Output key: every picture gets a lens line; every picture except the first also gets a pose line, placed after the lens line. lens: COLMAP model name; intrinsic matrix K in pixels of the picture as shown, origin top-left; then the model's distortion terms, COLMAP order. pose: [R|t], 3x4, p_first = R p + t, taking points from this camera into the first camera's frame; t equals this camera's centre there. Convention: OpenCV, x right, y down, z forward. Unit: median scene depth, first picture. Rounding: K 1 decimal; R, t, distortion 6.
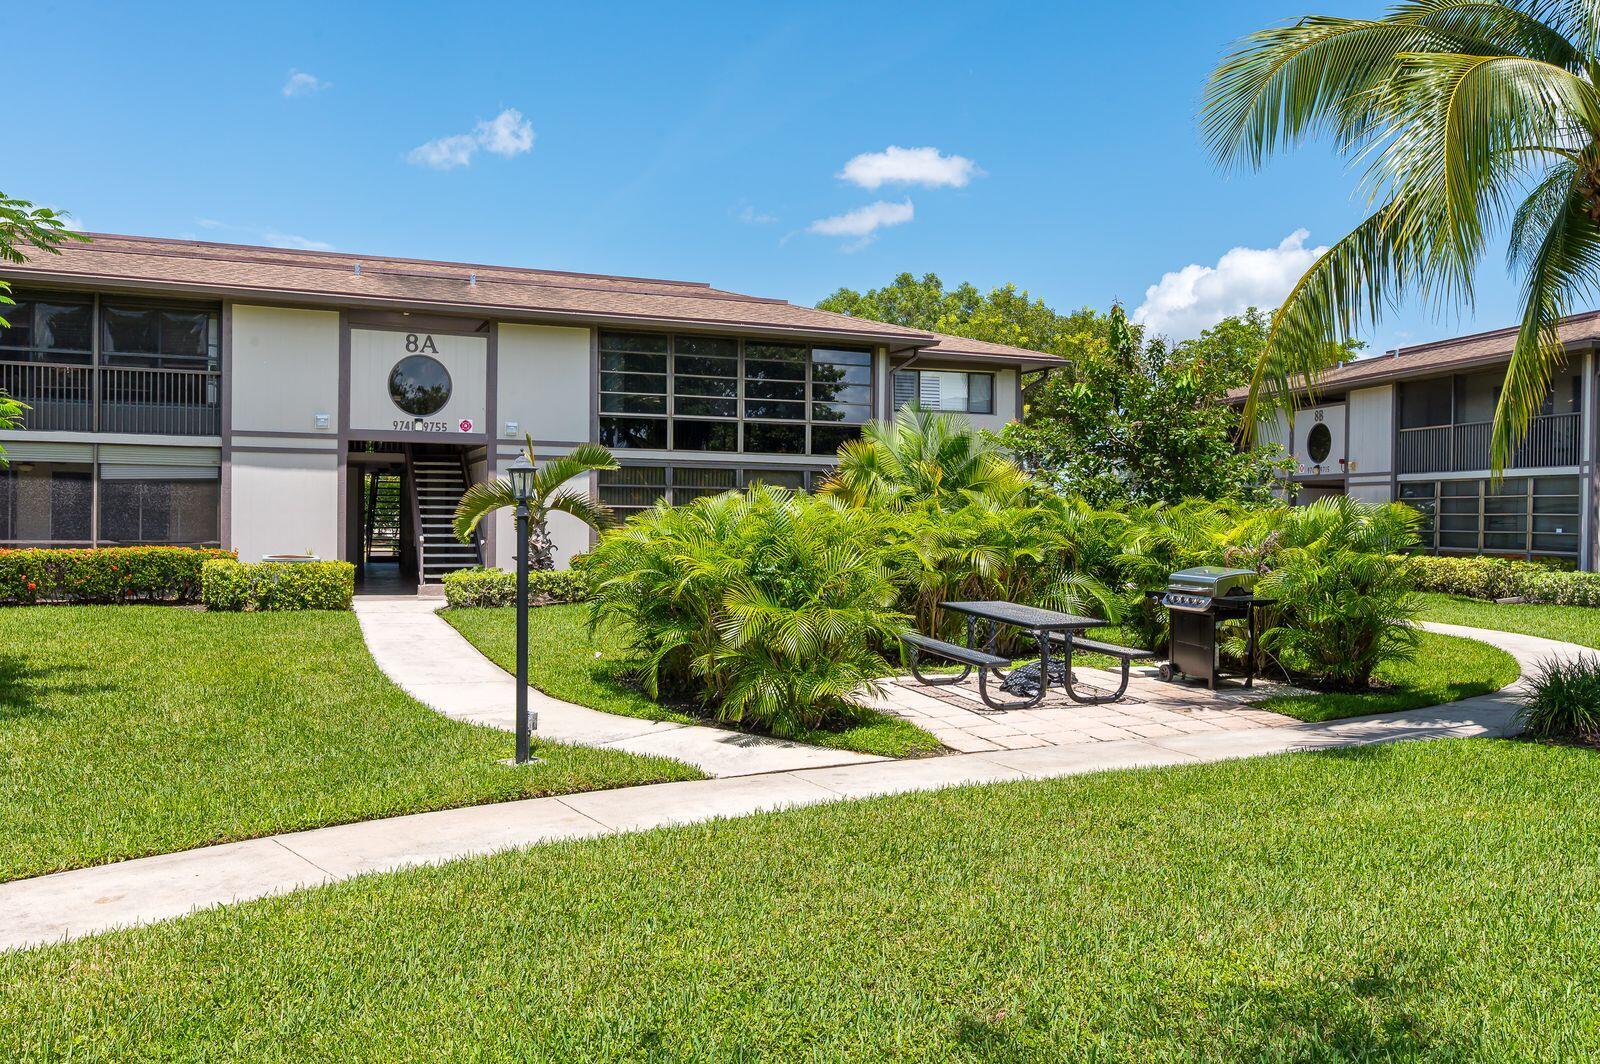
lens RADIAL K [[642.6, 0, 800.0], [0, 642.6, 532.0], [0, 0, 1]] dist [0.000273, 0.000102]
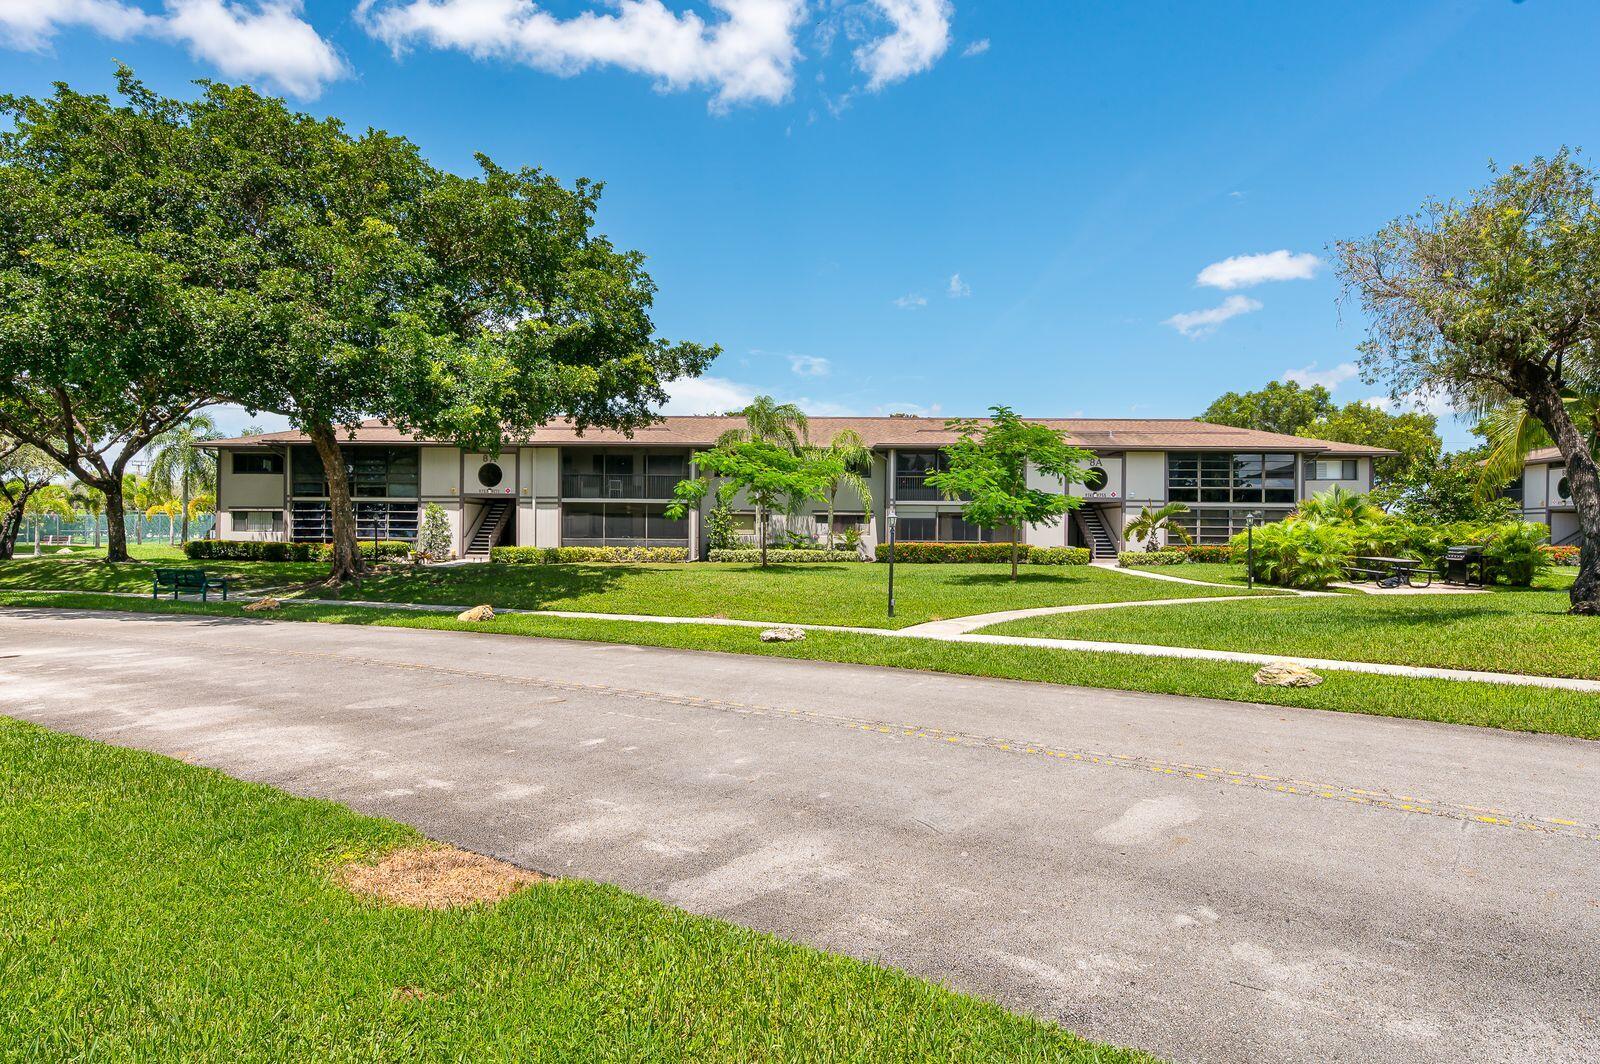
lens RADIAL K [[706.9, 0, 800.5], [0, 706.9, 538.7], [0, 0, 1]] dist [-0.002797, 0.000011]
pose [[0.959256, -0.003281, -0.282519, -1.043857], [-0.003092, 0.999751, -0.022109, 0.080385], [0.282521, 0.022081, 0.959007, -2.256493]]
